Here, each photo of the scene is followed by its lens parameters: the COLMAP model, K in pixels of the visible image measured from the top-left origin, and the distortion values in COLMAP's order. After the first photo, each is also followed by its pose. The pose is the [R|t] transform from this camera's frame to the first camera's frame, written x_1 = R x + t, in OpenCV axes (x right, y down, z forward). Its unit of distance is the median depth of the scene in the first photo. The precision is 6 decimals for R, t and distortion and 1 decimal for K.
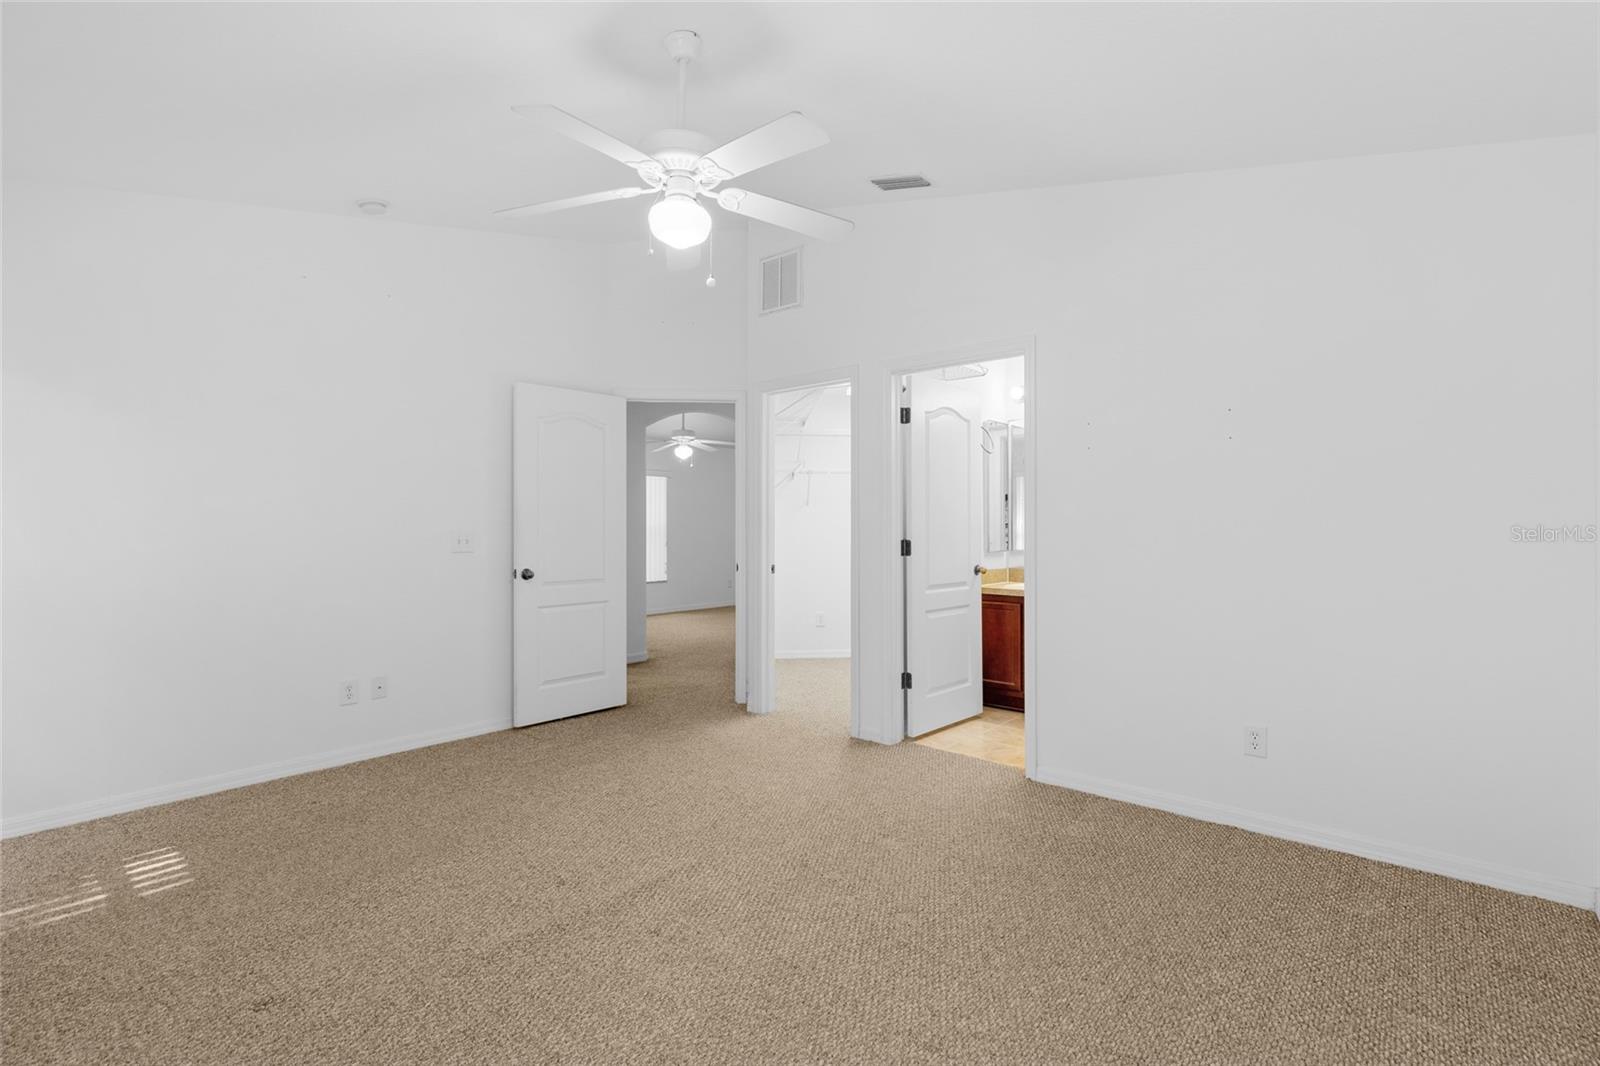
lens RADIAL K [[721.5, 0, 804.7], [0, 721.5, 530.3], [0, 0, 1]] dist [0.000967, 0.000433]
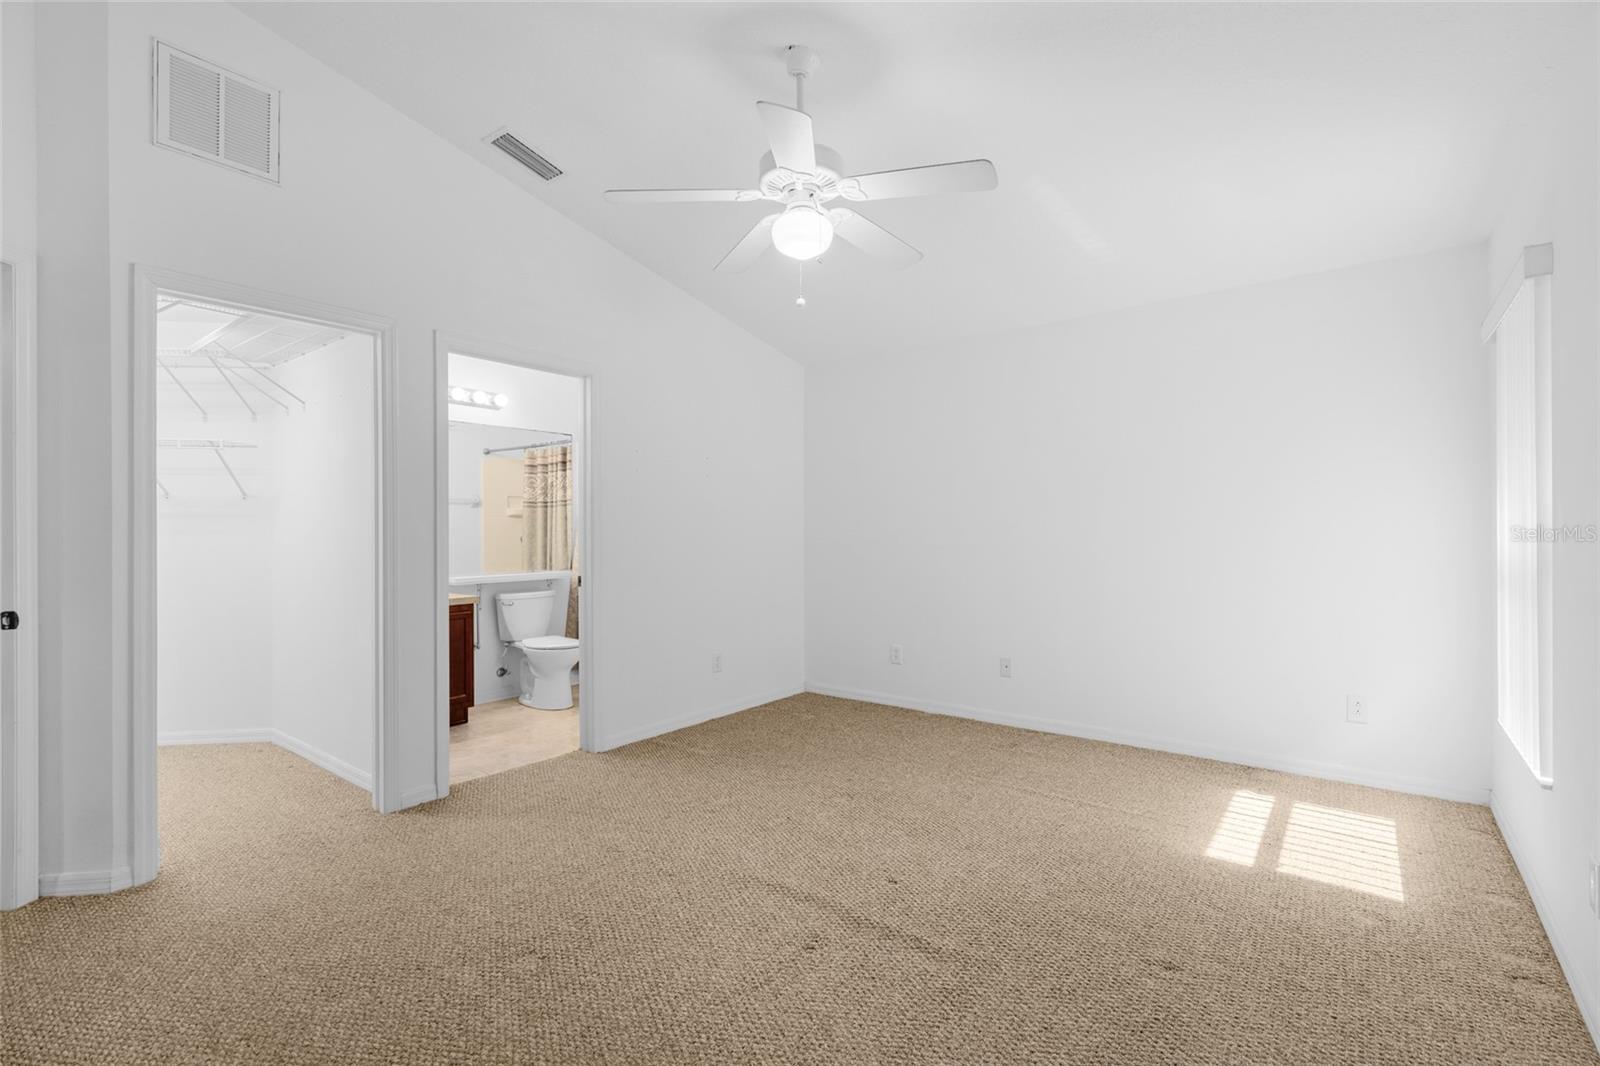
lens RADIAL K [[714.8, 0, 802.2], [0, 714.8, 525.6], [0, 0, 1]] dist [0.000933, 0.000178]
pose [[-0.041602, 0.003789, 0.999127, -0.770020], [0.005756, 0.999977, -0.003553, -0.006326], [-0.999118, 0.005603, -0.041622, 0.674297]]
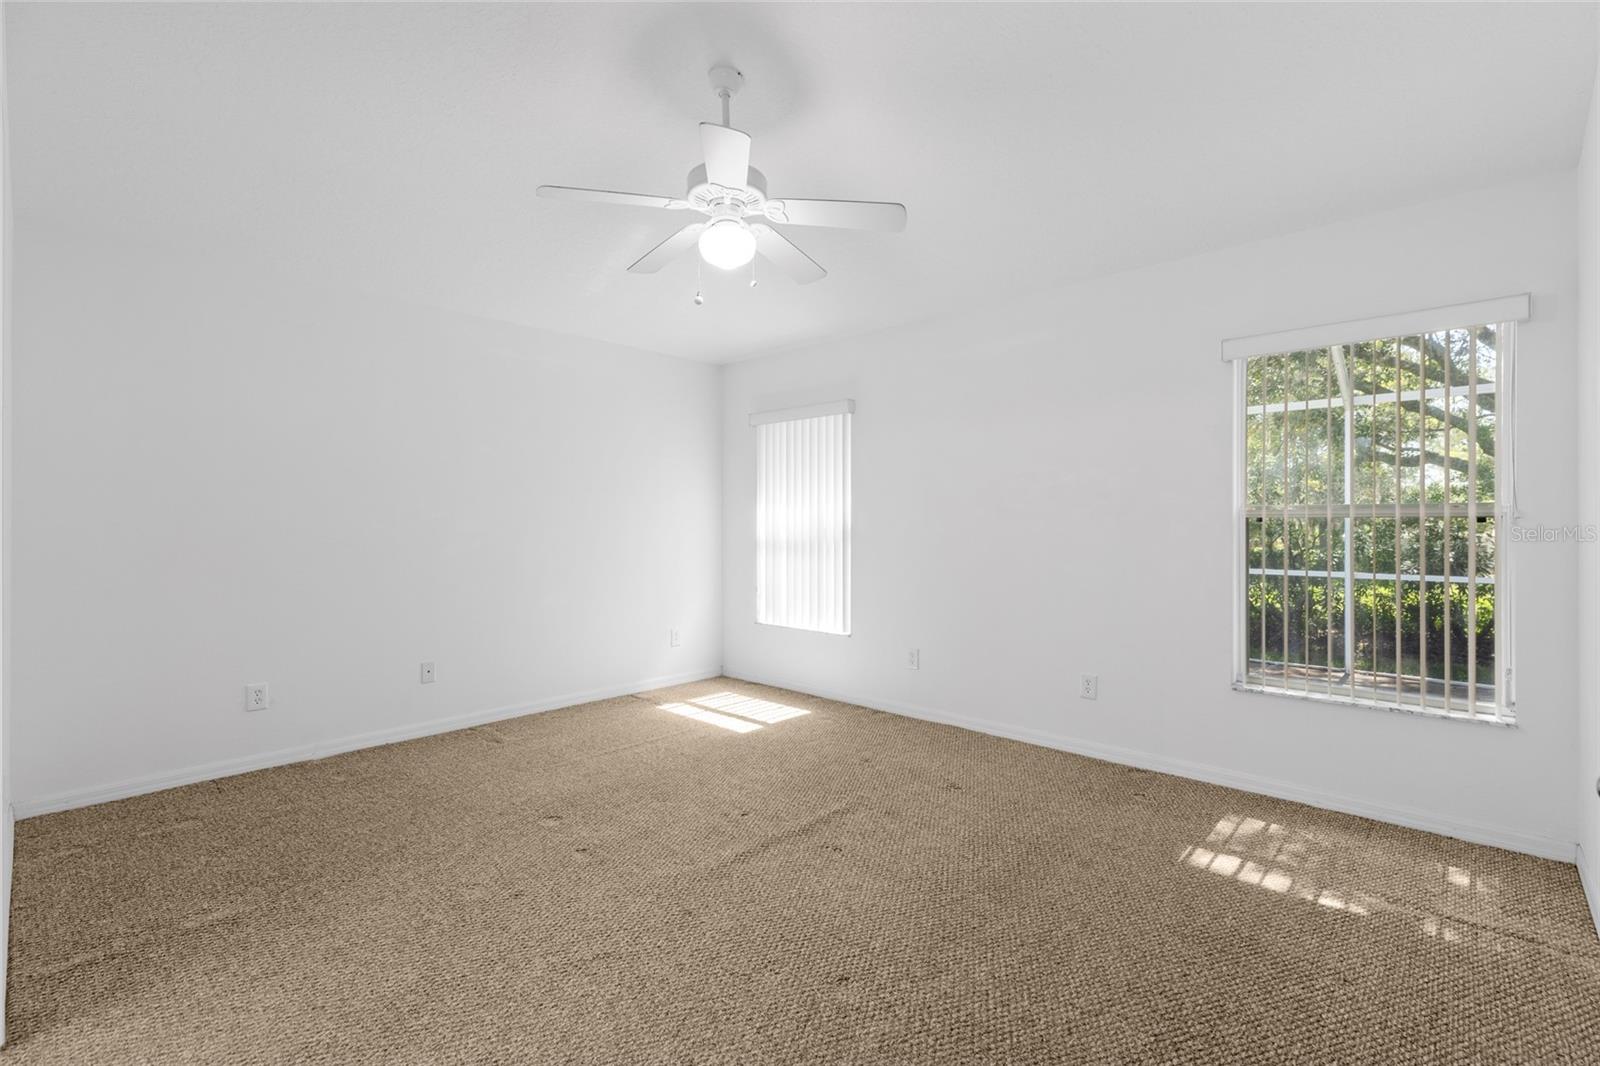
lens RADIAL K [[737.2, 0, 800.0], [0, 737.2, 524.6], [0, 0, 1]] dist [0.000419, -0.000113]
pose [[-0.998849, 0.001230, 0.047947, -0.215390], [0.001524, 0.999980, 0.006097, -0.000618], [-0.047938, 0.006163, -0.998831, 1.358720]]
